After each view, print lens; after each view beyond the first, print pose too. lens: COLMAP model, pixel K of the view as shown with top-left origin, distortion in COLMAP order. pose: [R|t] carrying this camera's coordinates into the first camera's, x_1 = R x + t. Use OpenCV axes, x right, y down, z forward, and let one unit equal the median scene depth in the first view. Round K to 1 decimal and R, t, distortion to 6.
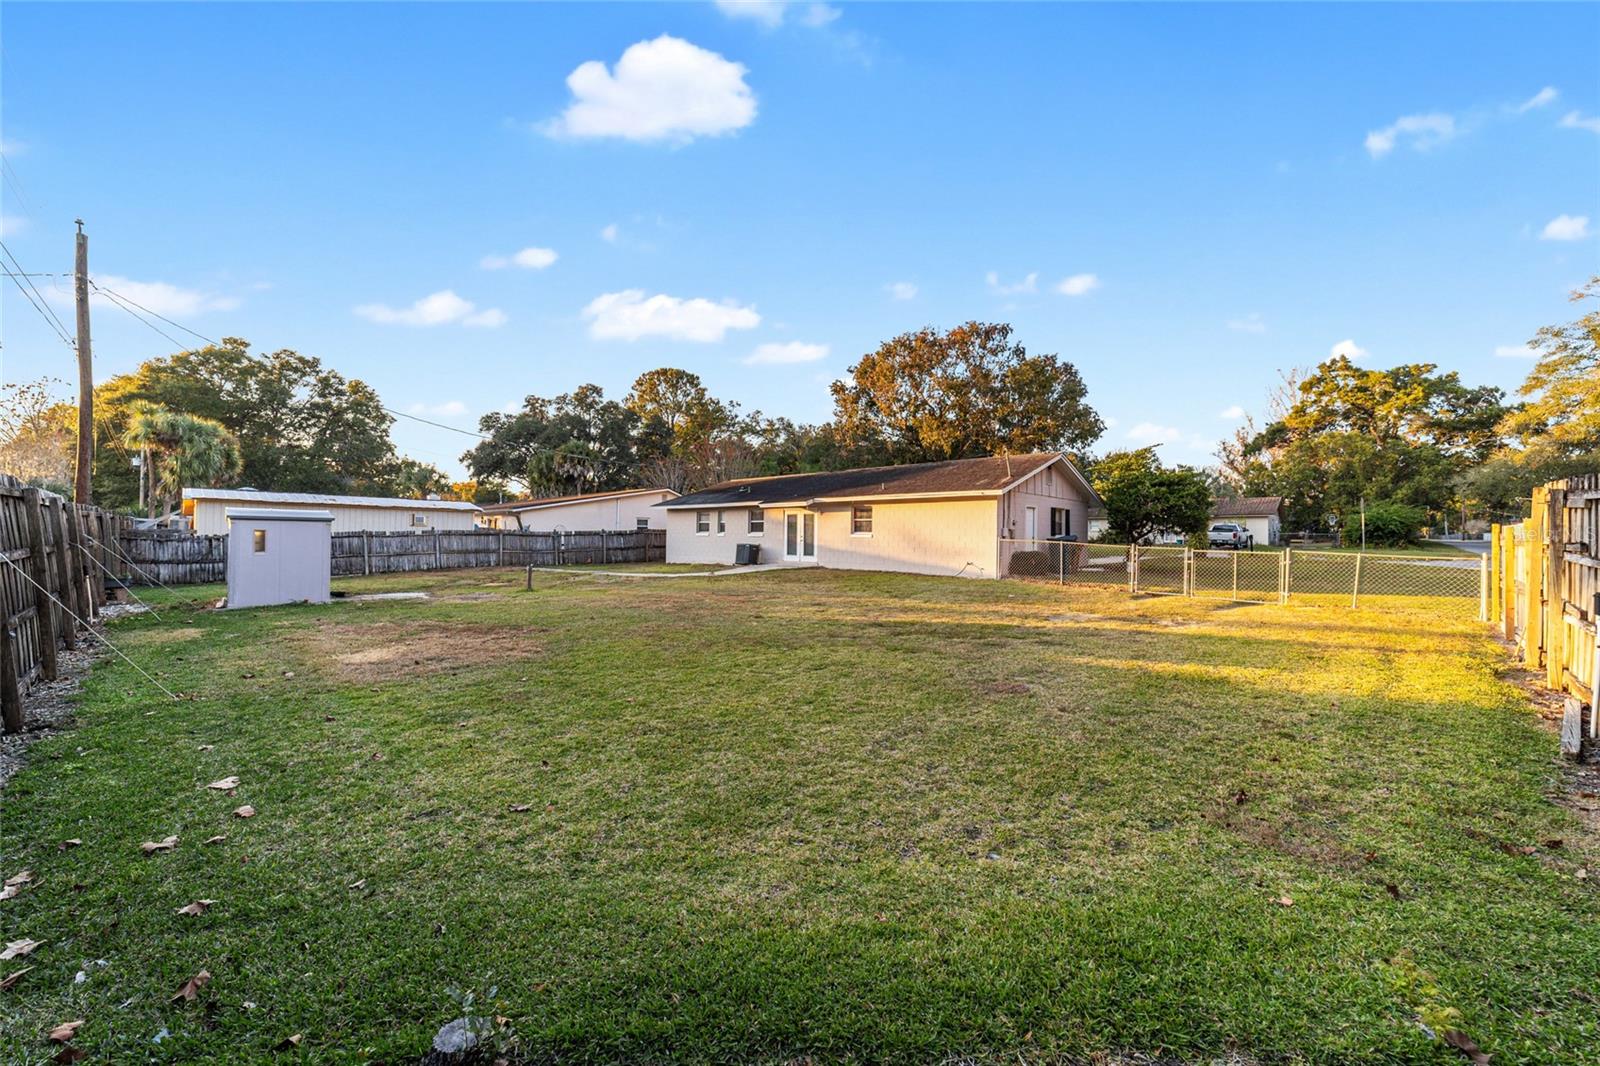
lens RADIAL K [[613.2, 0, 796.9], [0, 613.2, 528.5], [0, 0, 1]] dist [-0.019280, 0.009262]
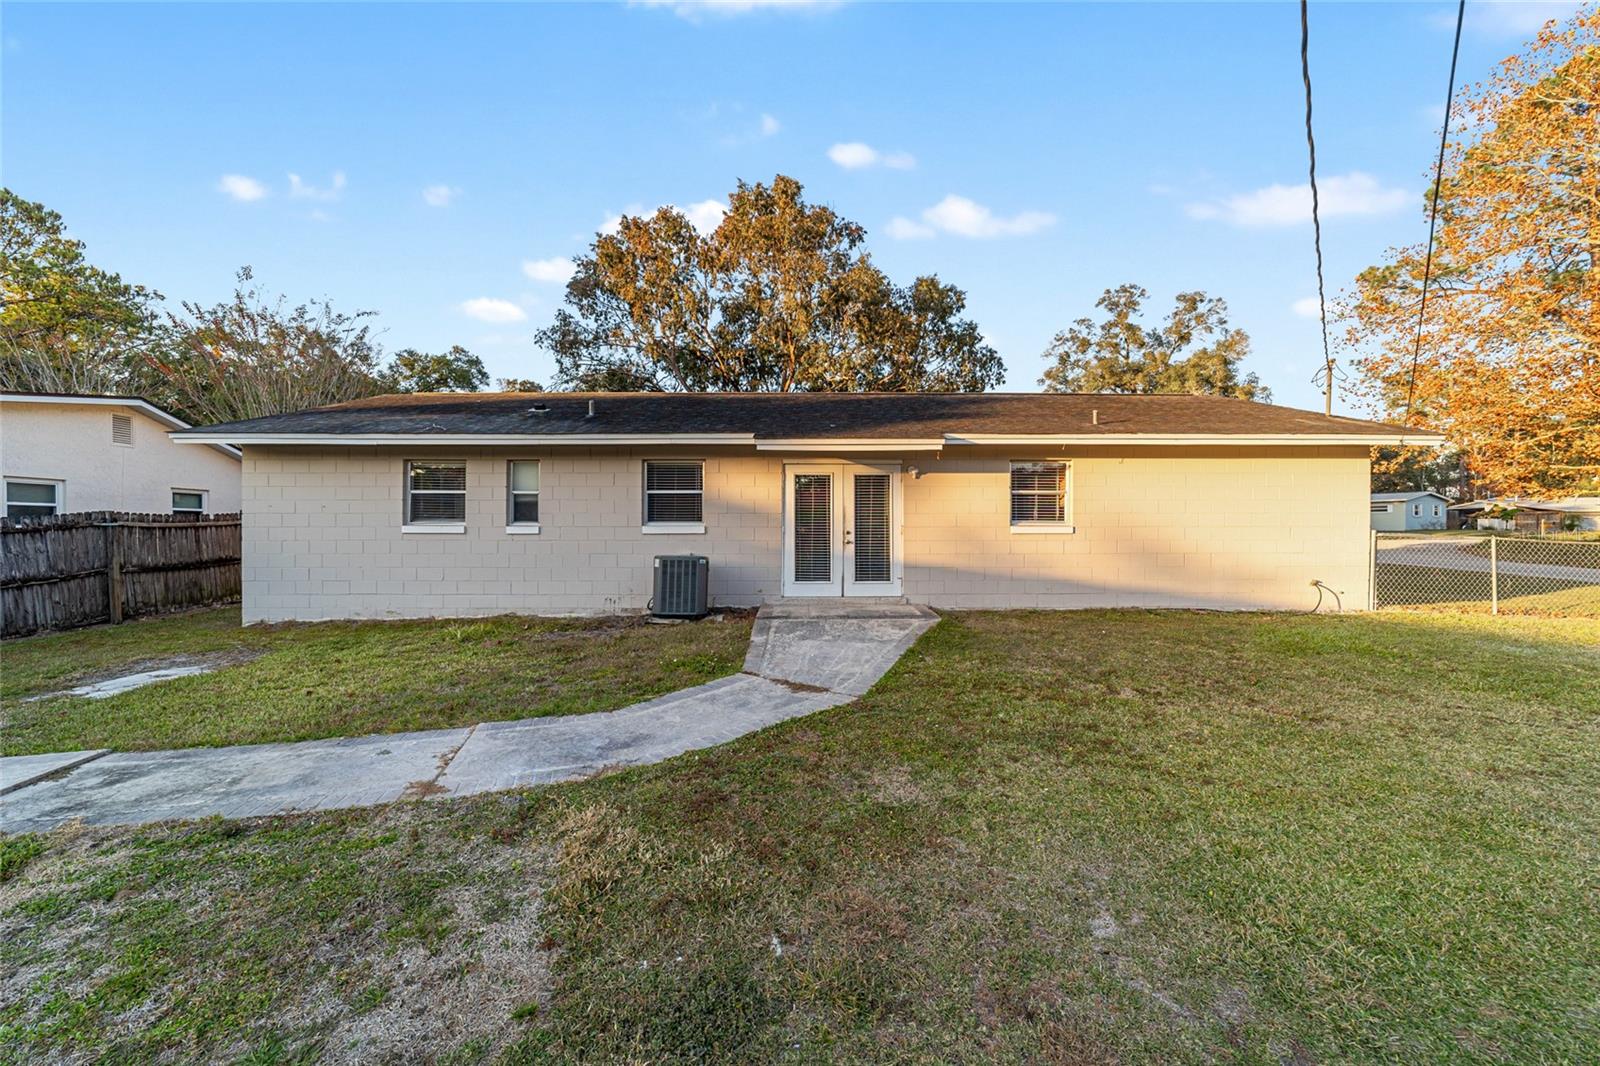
lens RADIAL K [[621.1, 0, 800.3], [0, 621.1, 538.6], [0, 0, 1]] dist [-0.018518, 0.008871]
pose [[0.719318, -0.015179, 0.694515, -0.283044], [-0.005948, 0.999590, 0.028007, 0.005538], [-0.694655, -0.024277, 0.718933, 0.730587]]
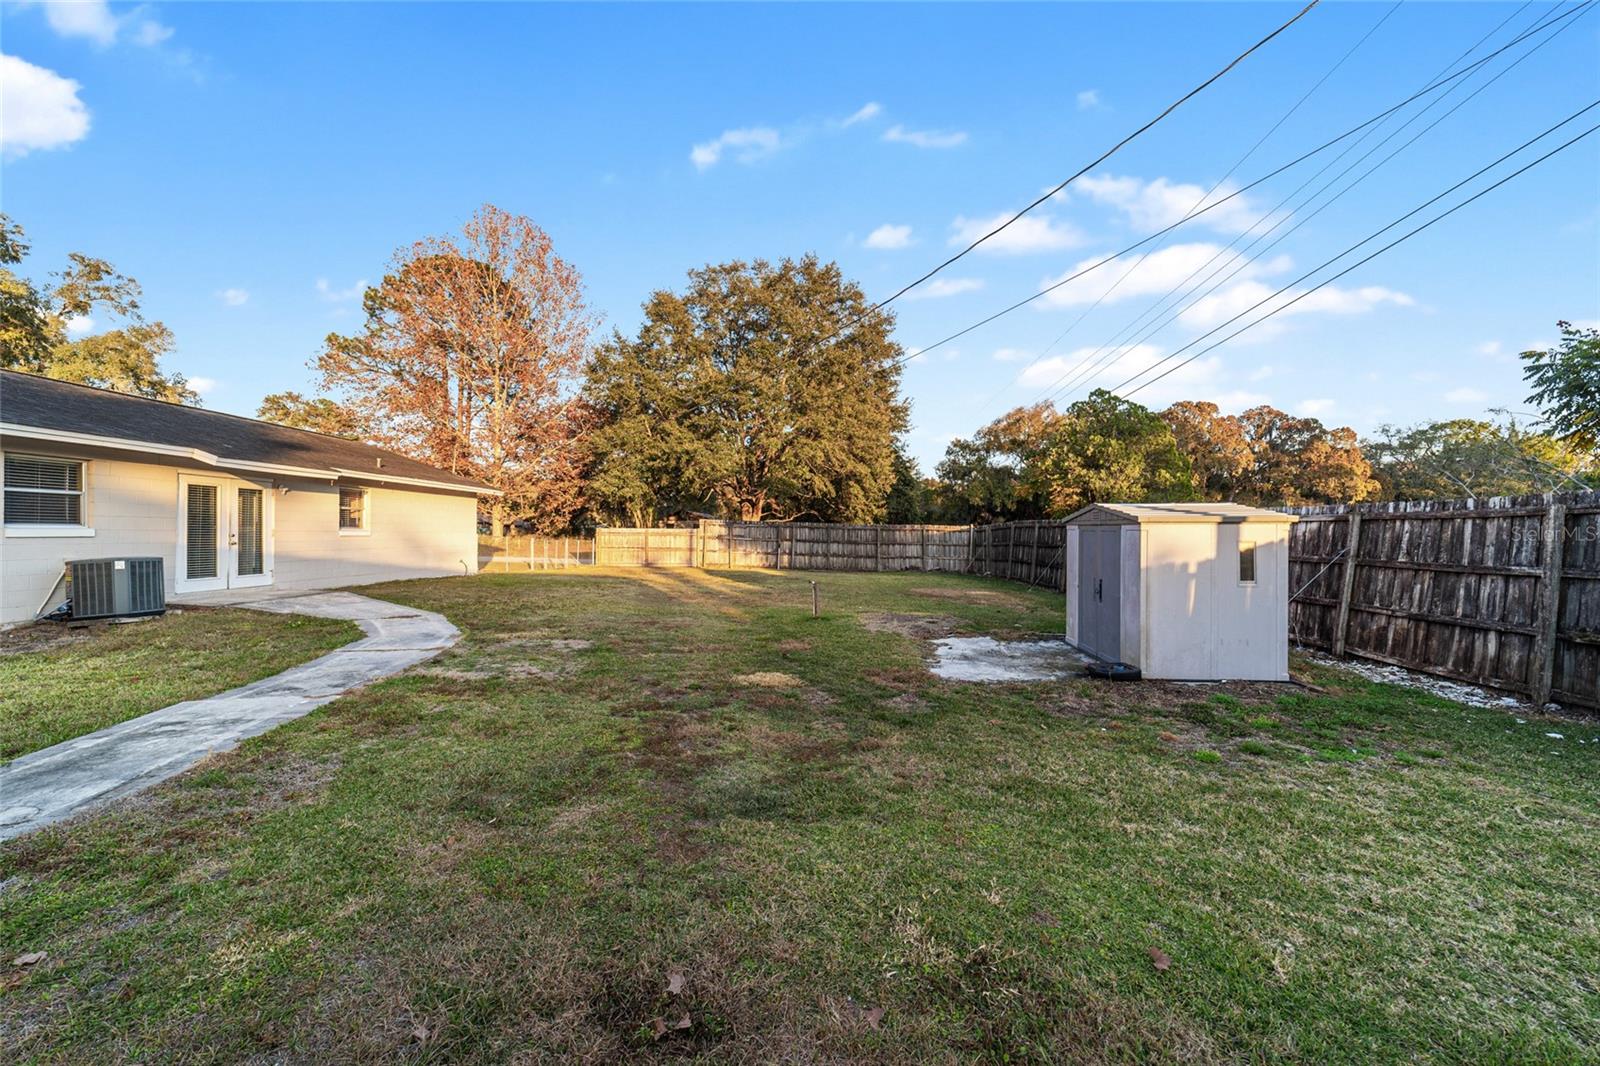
lens RADIAL K [[613.2, 0, 796.9], [0, 613.2, 528.5], [0, 0, 1]] dist [-0.019280, 0.009262]
pose [[-0.654692, 0.001821, 0.755893, -0.614431], [-0.017226, 0.999701, -0.017328, 0.007816], [-0.755699, -0.024366, -0.654465, 0.966940]]
